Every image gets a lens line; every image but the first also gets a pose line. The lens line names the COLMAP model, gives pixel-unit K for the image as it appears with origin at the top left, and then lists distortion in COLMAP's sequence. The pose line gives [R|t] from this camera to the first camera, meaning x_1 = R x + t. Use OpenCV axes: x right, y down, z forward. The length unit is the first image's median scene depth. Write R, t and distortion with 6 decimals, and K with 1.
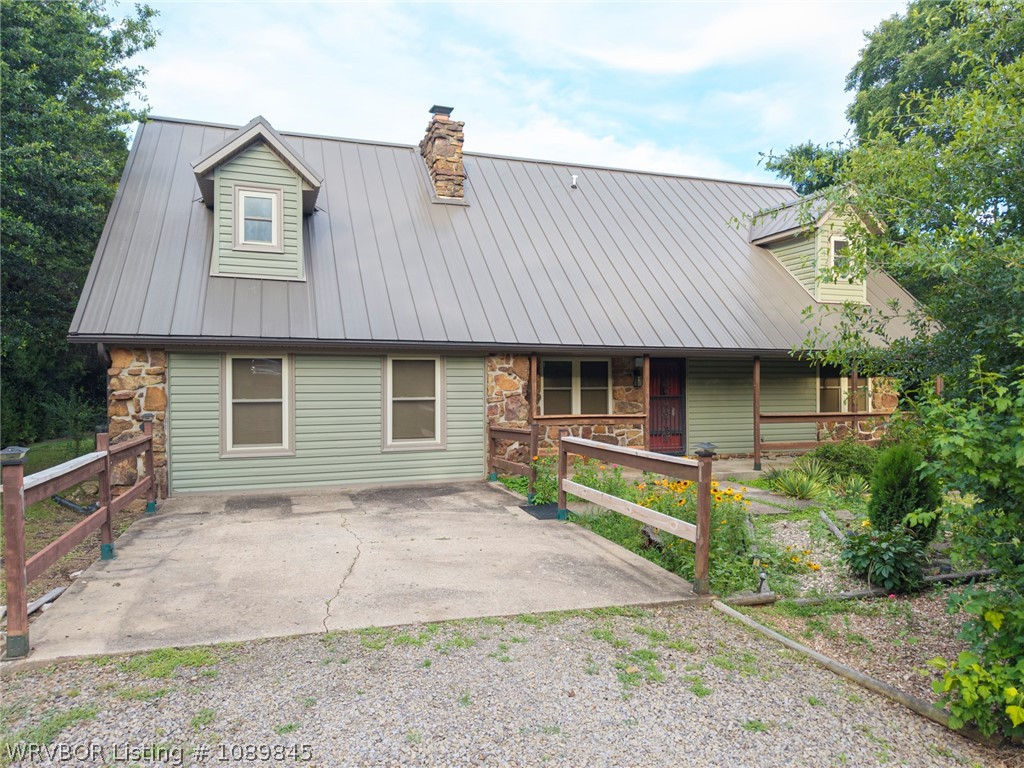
lens RADIAL K [[687.8, 0, 510.1], [0, 687.8, 384.7], [0, 0, 1]] dist [0.032012, -0.026054]
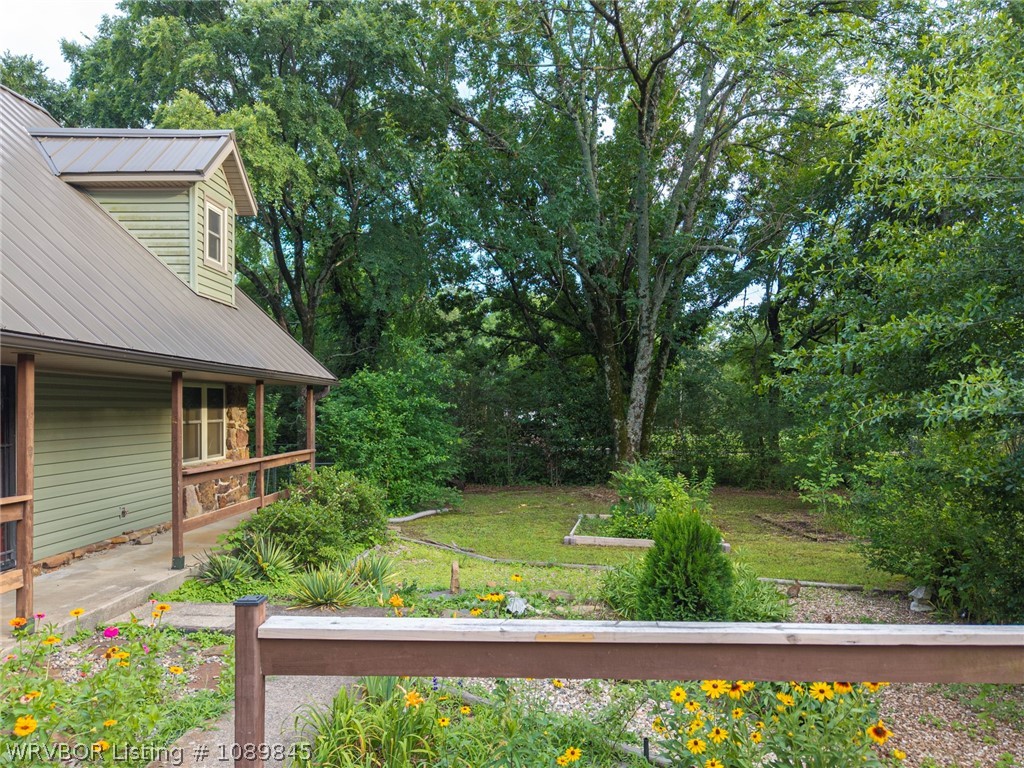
lens RADIAL K [[721.8, 0, 521.2], [0, 721.8, 406.5], [0, 0, 1]] dist [0.036028, -0.035855]
pose [[0.354479, 0.004469, 0.935053, -0.129001], [0.002493, 0.999981, -0.005724, -0.009451], [-0.935061, 0.004360, 0.354461, 0.617458]]
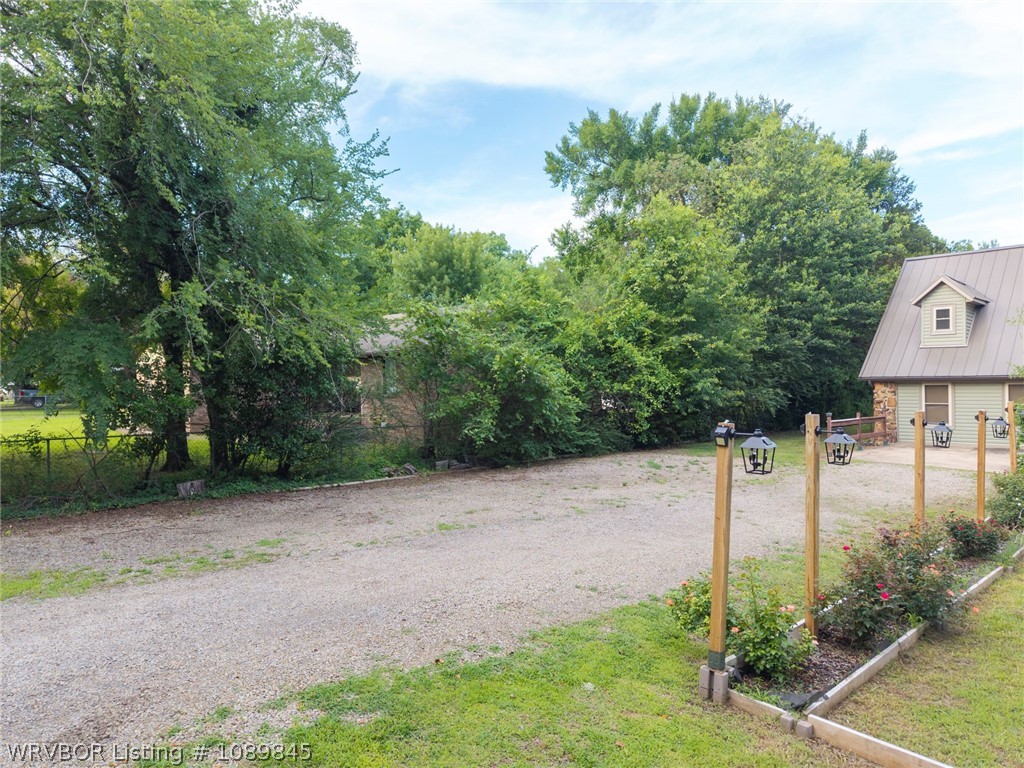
lens RADIAL K [[687.8, 0, 522.4], [0, 687.8, 380.2], [0, 0, 1]] dist [0.032012, -0.026054]
pose [[0.445330, -0.007025, -0.895339, 1.006526], [0.001550, 0.999974, -0.007075, -0.038409], [0.895365, 0.001763, 0.445329, -1.157768]]
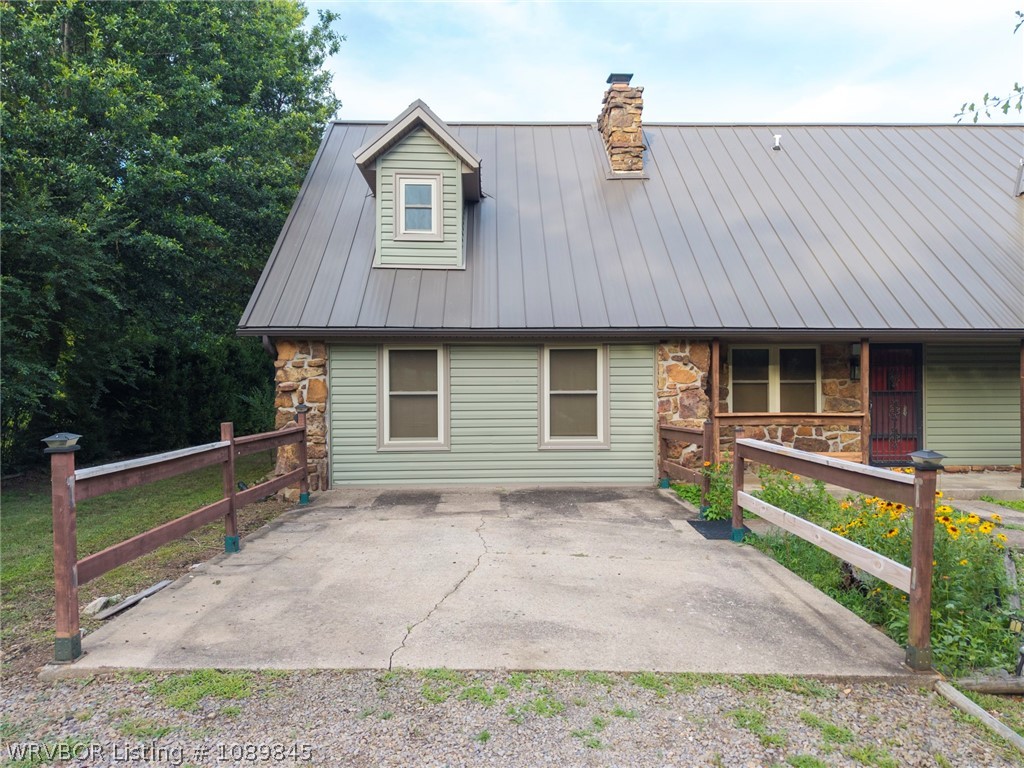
lens RADIAL K [[687.8, 0, 509.8], [0, 687.8, 384.8], [0, 0, 1]] dist [0.032012, -0.026054]
pose [[0.954103, 0.000305, -0.299478, 0.049898], [0.000315, 0.999998, 0.002021, 0.008868], [0.299478, -0.002023, 0.954101, 0.114207]]
